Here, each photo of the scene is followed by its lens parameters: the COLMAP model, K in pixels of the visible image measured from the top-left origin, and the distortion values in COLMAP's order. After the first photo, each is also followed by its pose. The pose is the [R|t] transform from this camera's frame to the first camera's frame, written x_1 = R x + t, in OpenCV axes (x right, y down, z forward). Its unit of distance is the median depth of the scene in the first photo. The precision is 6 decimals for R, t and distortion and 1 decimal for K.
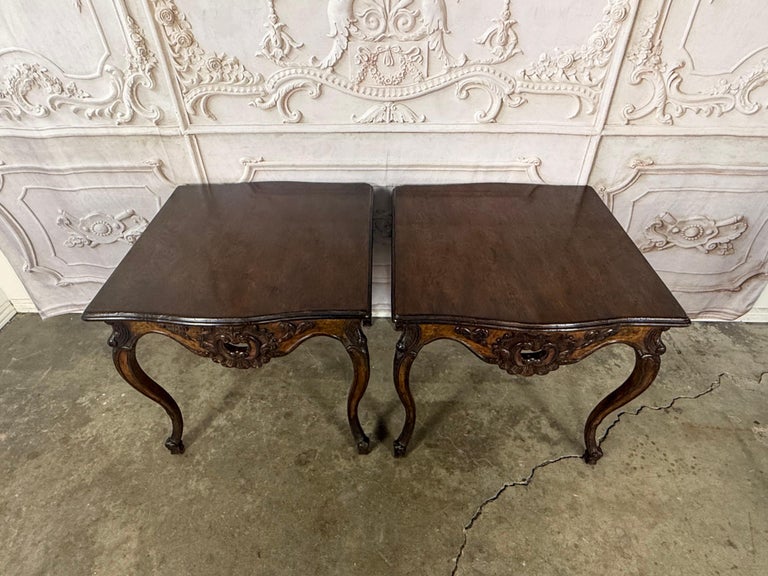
lens RADIAL K [[443.7, 0, 373.3], [0, 443.7, 286.3], [0, 0, 1]] dist [-0.006087, 0.004551]
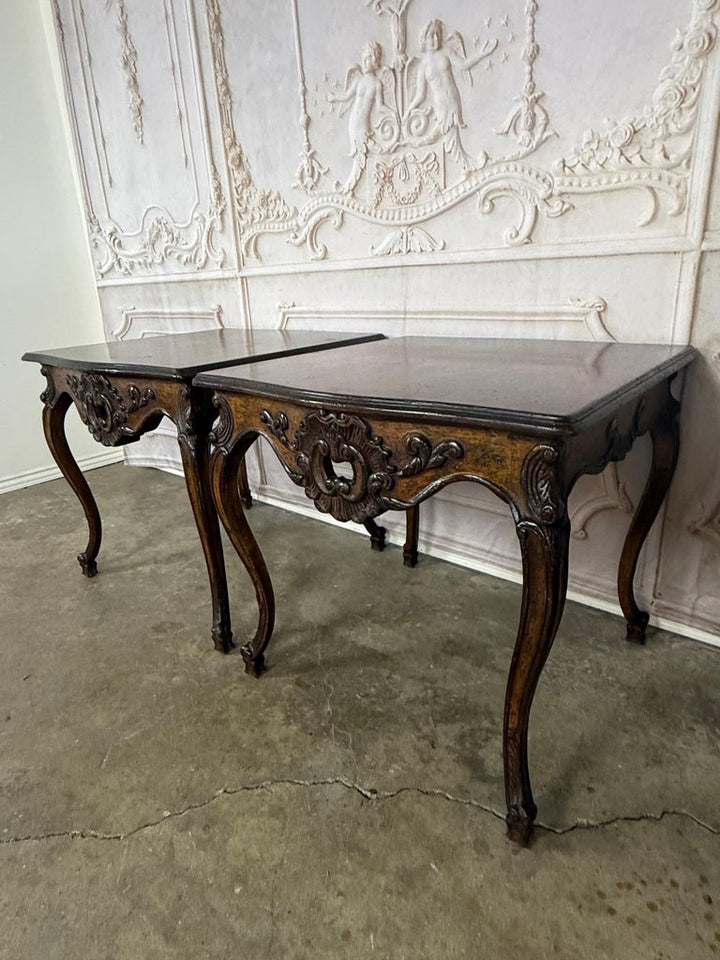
lens RADIAL K [[554.7, 0, 367.2], [0, 554.7, 469.7], [0, 0, 1]] dist [-0.006087, 0.004551]
pose [[0.797776, 0.178883, -0.575807, 0.645889], [-0.359367, 0.907890, -0.215851, 0.235344], [0.484158, 0.379126, 0.788578, 0.333605]]
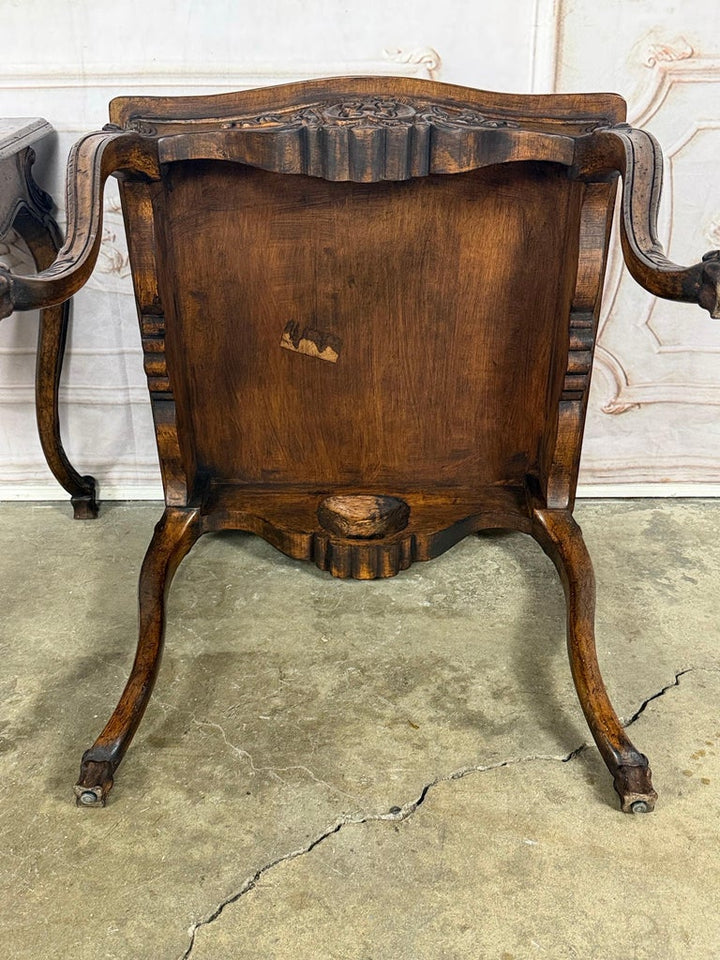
lens RADIAL K [[985.6, 0, 353.7], [0, 985.6, 478.1], [0, 0, 1]] dist [0.067841, 0.000000]
pose [[0.999684, -0.006646, 0.024249, 0.289442], [0.011745, 0.976184, -0.216628, 0.349075], [-0.022232, 0.216844, 0.975953, 0.153003]]
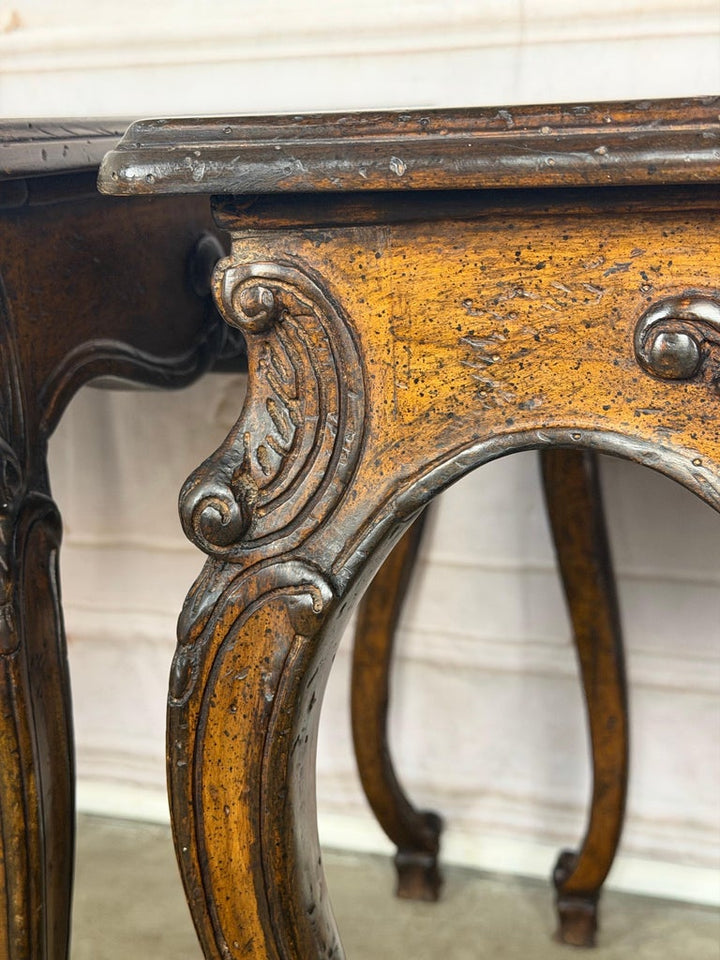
lens RADIAL K [[1387.8, 0, 350.8], [0, 1387.8, 459.9], [0, 0, 1]] dist [0.054739, 0.000000]
pose [[0.957123, 0.051449, -0.285076, 0.170102], [-0.165644, 0.904544, -0.392891, 0.219505], [0.237649, 0.423266, 0.874282, 0.526260]]
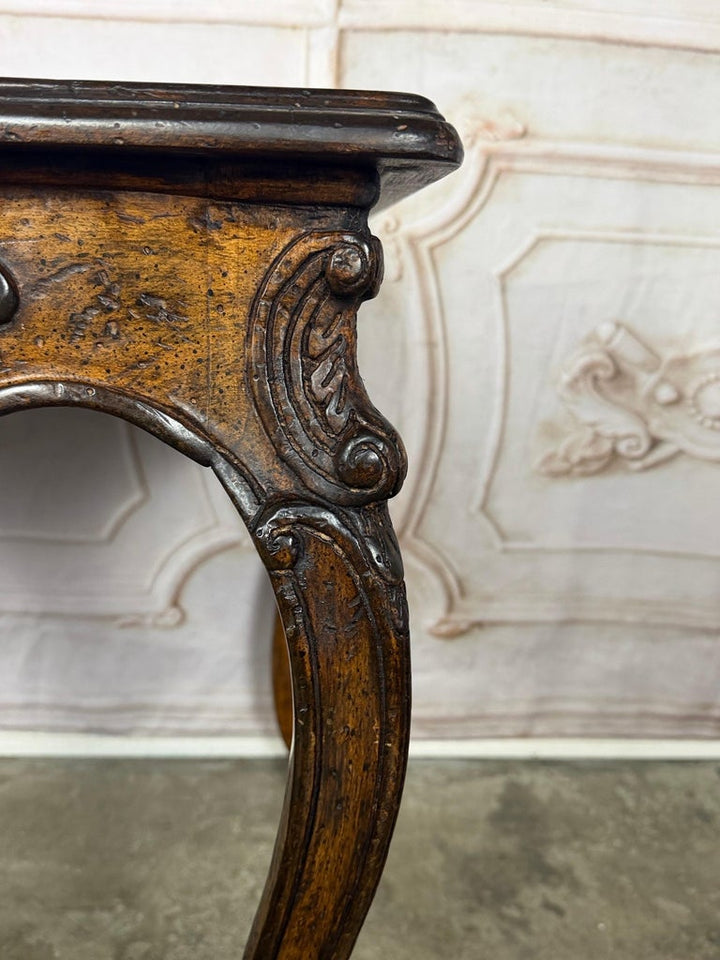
lens RADIAL K [[888.5, 0, 357.6], [0, 888.5, 494.8], [0, 0, 1]] dist [0.006336, 0.000000]
pose [[0.994752, 0.030012, 0.097820, 0.484808], [0.013016, 0.911134, -0.411905, 0.214223], [-0.101489, 0.411016, 0.905961, 0.583766]]
